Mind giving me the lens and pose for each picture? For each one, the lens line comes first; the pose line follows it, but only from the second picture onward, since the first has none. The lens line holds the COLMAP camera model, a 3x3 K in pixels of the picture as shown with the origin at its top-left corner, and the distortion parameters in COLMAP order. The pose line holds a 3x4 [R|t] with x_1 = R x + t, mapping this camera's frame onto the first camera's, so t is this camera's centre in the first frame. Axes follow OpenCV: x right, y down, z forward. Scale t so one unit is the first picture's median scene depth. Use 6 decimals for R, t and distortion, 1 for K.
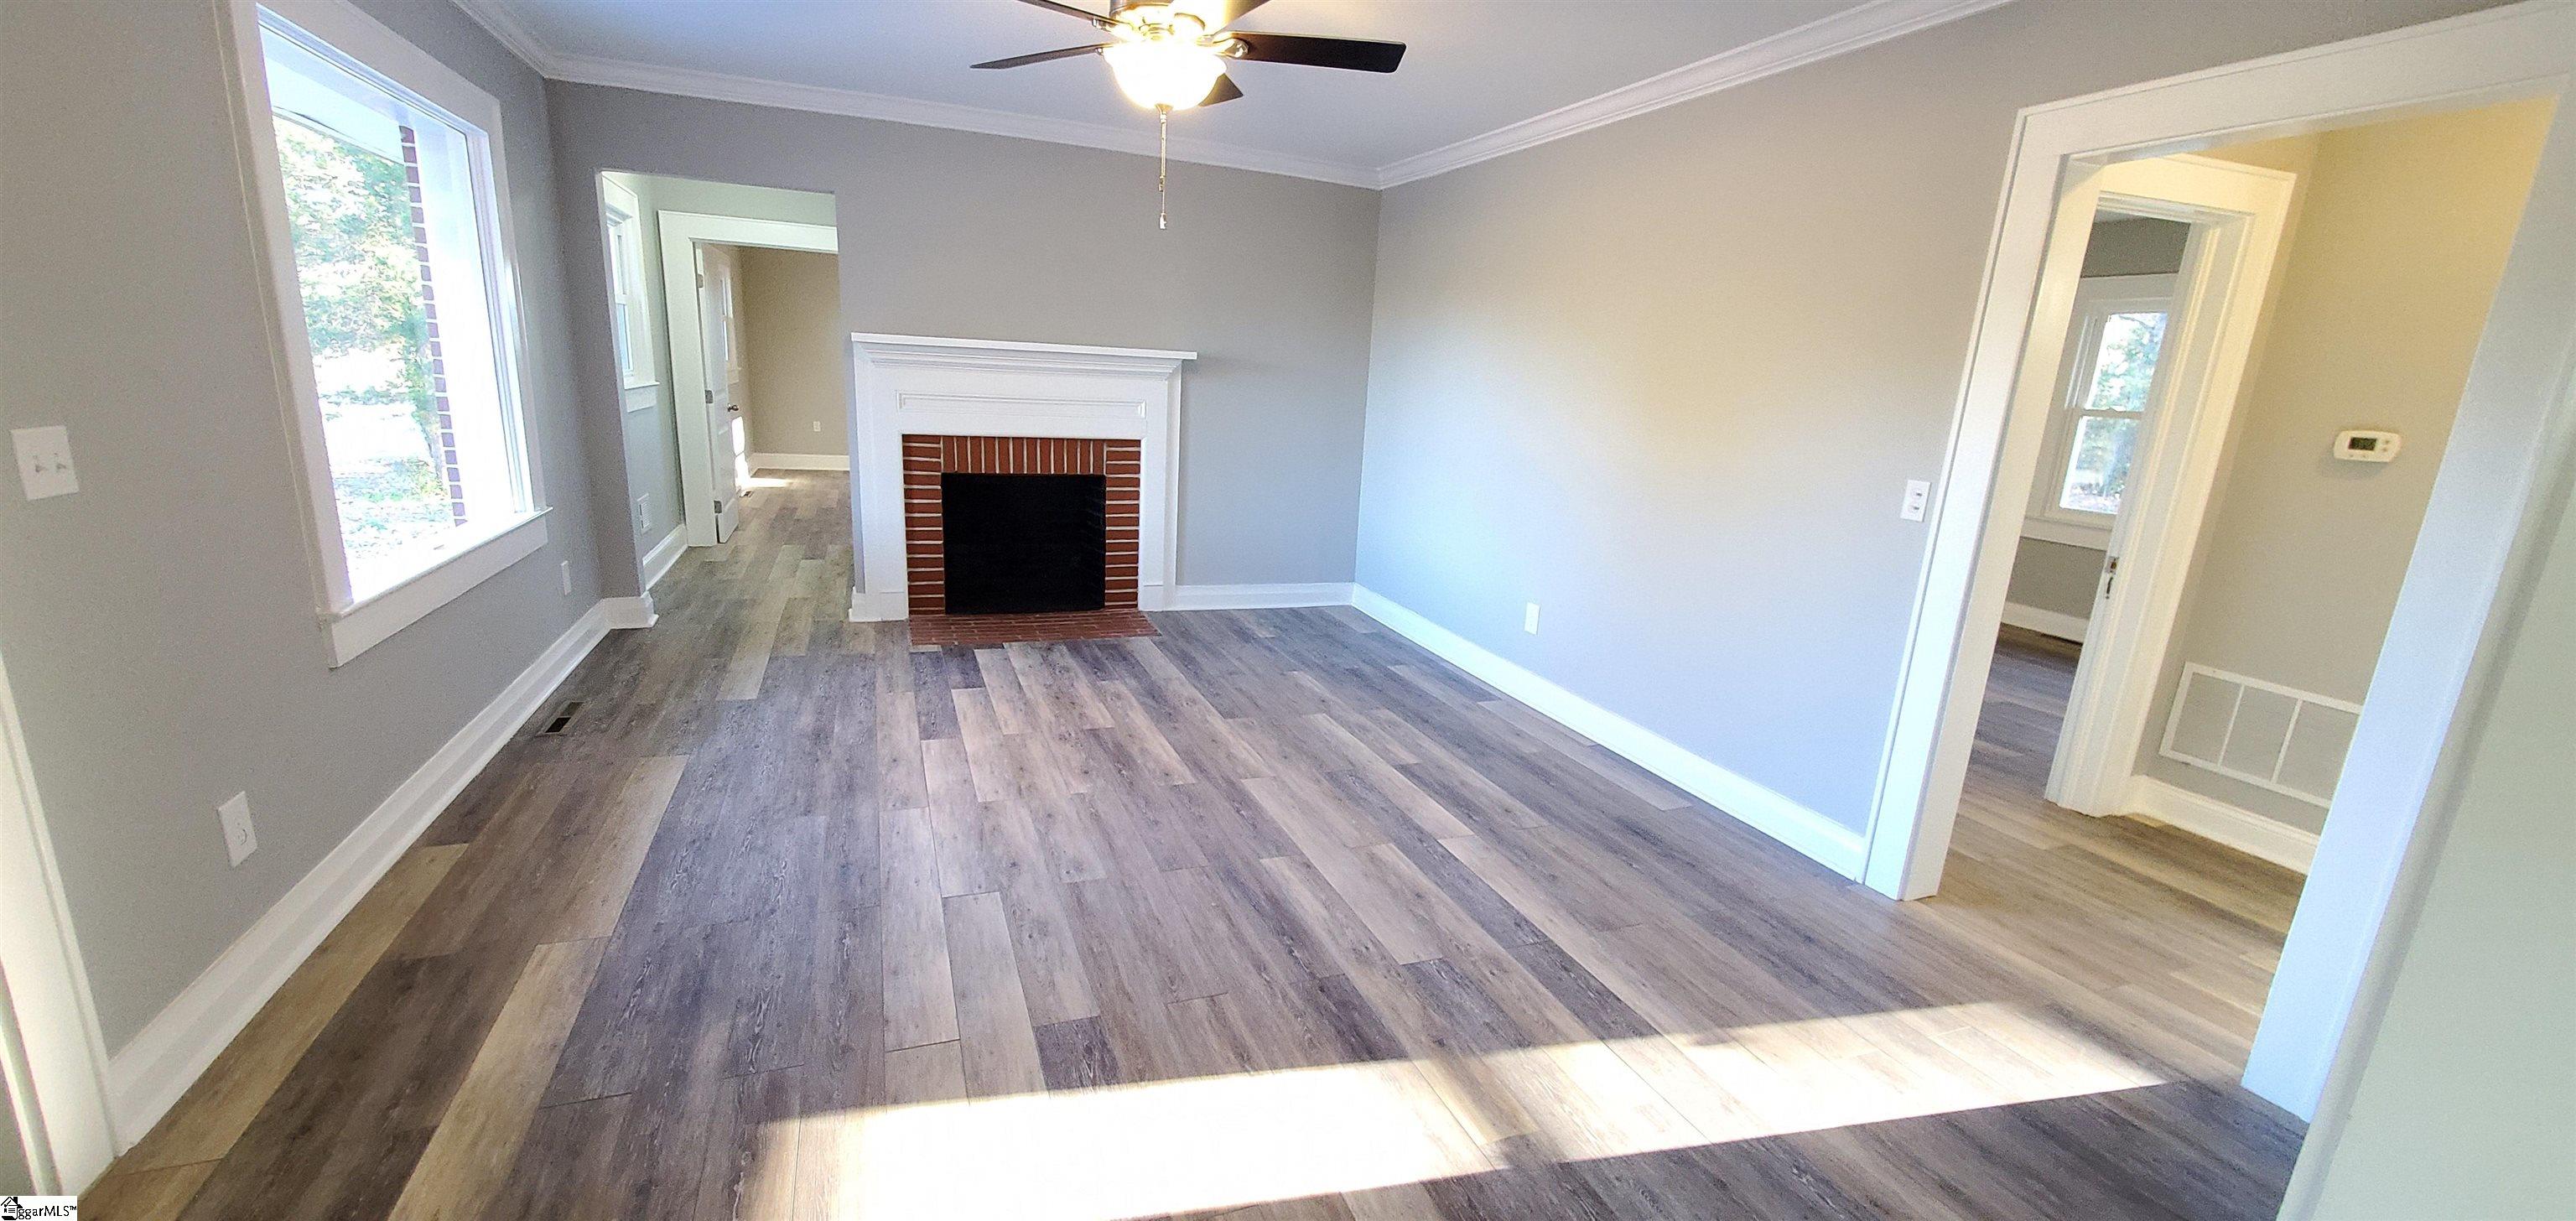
lens RADIAL K [[1020.8, 0, 1280.7], [0, 1020.8, 624.1], [0, 0, 1]] dist [-0.001462, -0.000314]
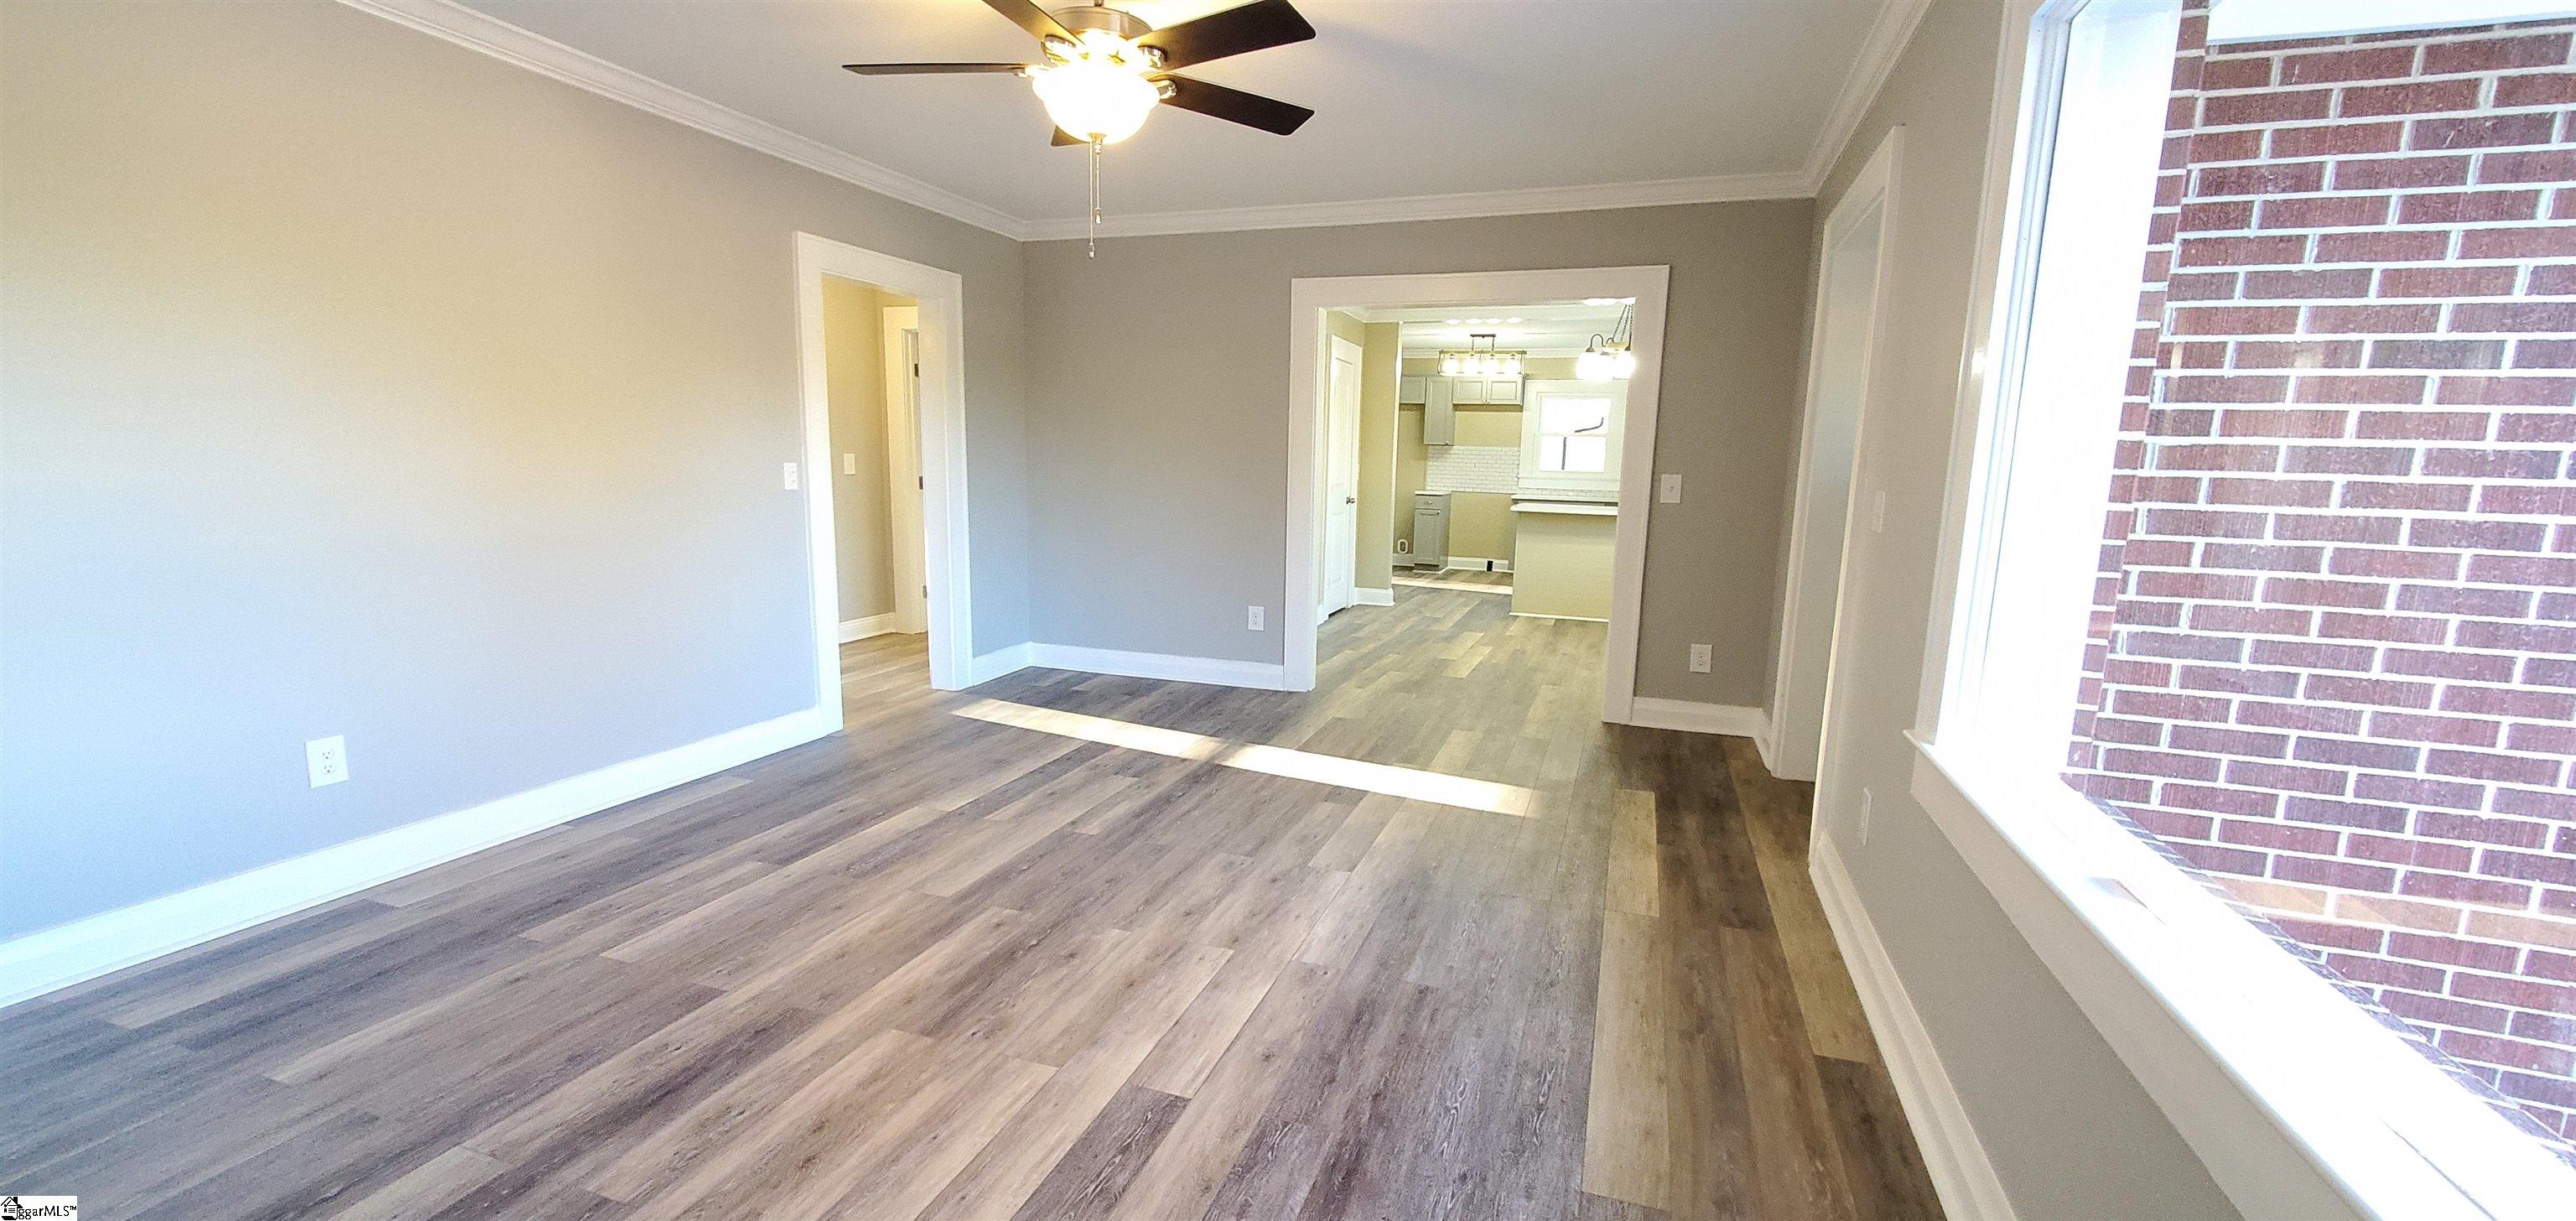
lens RADIAL K [[1020.8, 0, 1280.7], [0, 1020.8, 624.1], [0, 0, 1]] dist [-0.001462, -0.000314]
pose [[-0.756197, -0.174594, 0.630620, -0.777254], [0.095794, 0.923823, 0.370641, -0.353548], [-0.647293, 0.340687, -0.681867, 1.421942]]
